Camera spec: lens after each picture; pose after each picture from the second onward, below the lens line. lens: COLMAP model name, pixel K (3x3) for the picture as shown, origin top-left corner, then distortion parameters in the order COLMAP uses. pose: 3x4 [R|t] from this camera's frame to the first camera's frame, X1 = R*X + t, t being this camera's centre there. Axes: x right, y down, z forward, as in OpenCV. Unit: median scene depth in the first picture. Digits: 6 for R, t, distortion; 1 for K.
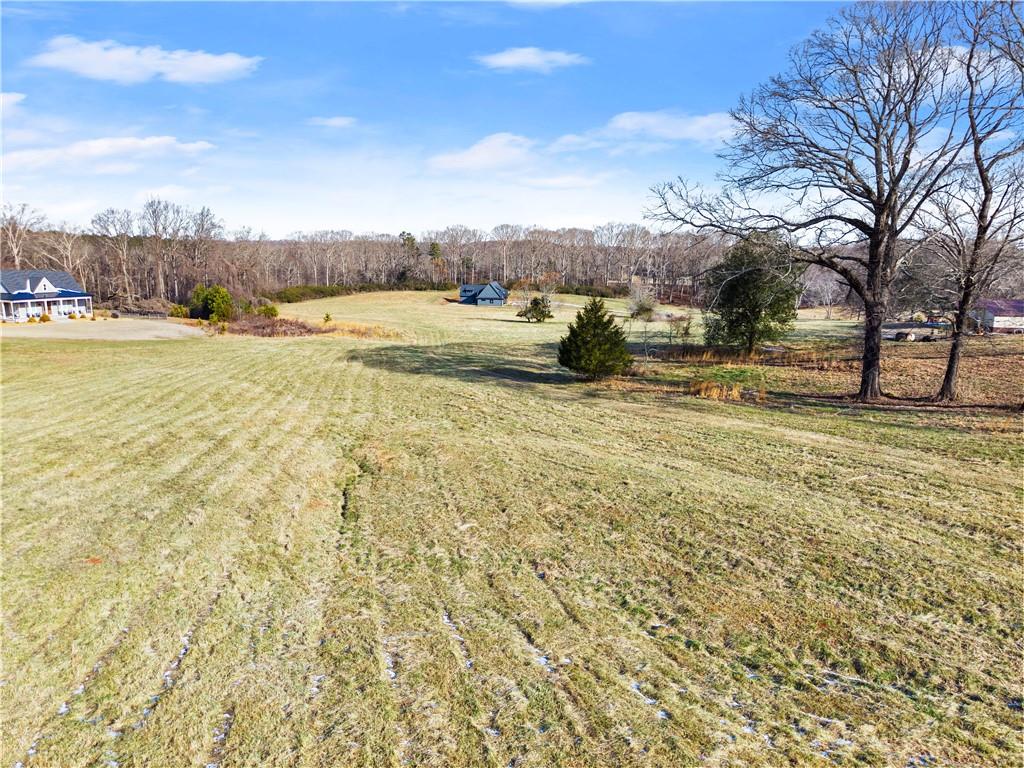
lens RADIAL K [[705.4, 0, 512.8], [0, 705.4, 385.0], [0, 0, 1]] dist [0.005385, -0.009371]
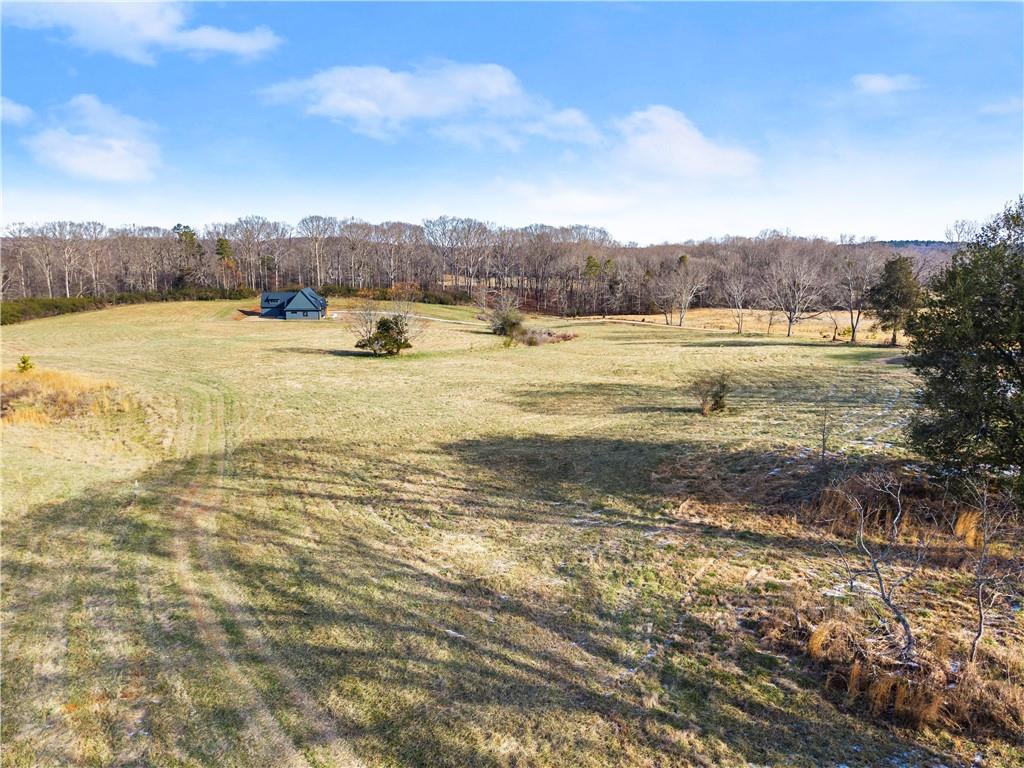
lens RADIAL K [[705.4, 0, 534.2], [0, 705.4, 382.1], [0, 0, 1]] dist [0.005385, -0.009371]
pose [[0.957096, -0.053630, 0.284766, -0.011723], [0.054192, 0.998513, 0.005911, -0.028558], [-0.284659, 0.009775, 0.958579, 0.153127]]
